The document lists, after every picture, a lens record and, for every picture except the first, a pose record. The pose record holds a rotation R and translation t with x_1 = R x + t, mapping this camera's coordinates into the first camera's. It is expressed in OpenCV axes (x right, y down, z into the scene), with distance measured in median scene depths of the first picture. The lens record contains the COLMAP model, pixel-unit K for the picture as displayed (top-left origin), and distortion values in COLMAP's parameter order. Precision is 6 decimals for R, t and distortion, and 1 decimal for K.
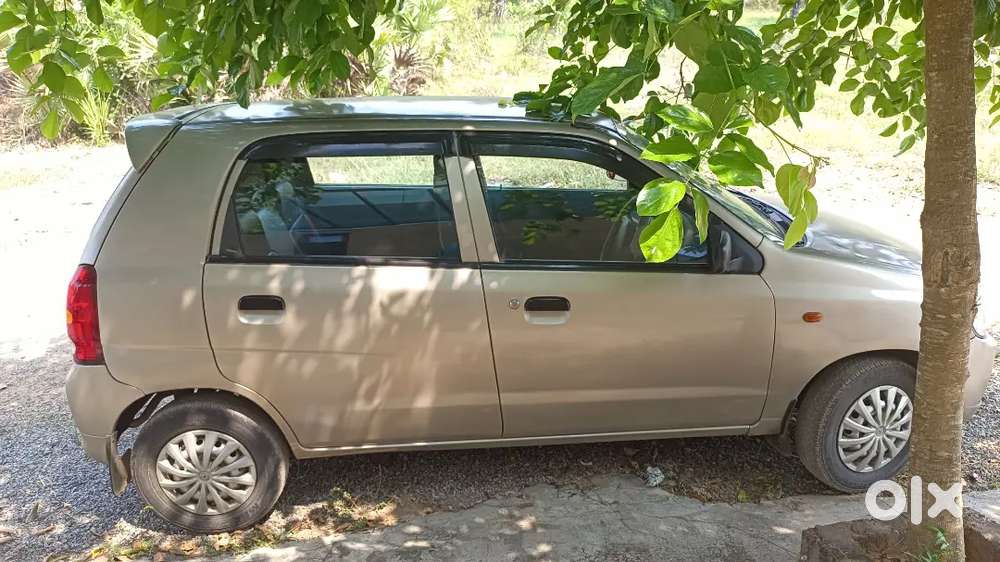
lens RADIAL K [[748.5, 0, 496.5], [0, 748.5, 277.6], [0, 0, 1]] dist [0.052944, -0.053477]
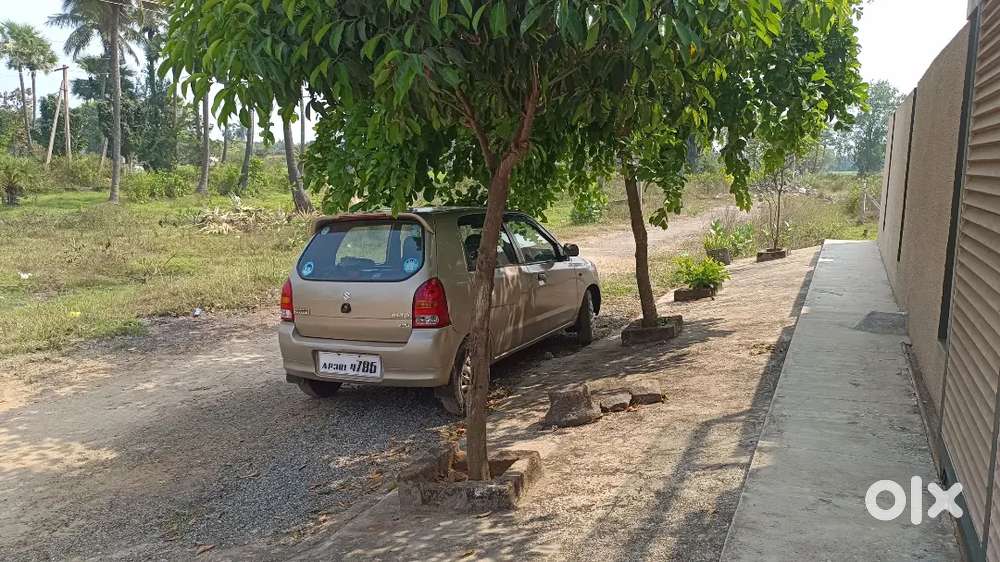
lens RADIAL K [[748.5, 0, 496.5], [0, 748.5, 277.6], [0, 0, 1]] dist [0.052944, -0.053477]
pose [[0.509520, -0.096405, 0.855041, -2.105952], [0.295637, 0.952824, -0.068741, 0.162513], [-0.808077, 0.287806, 0.513984, -0.170591]]
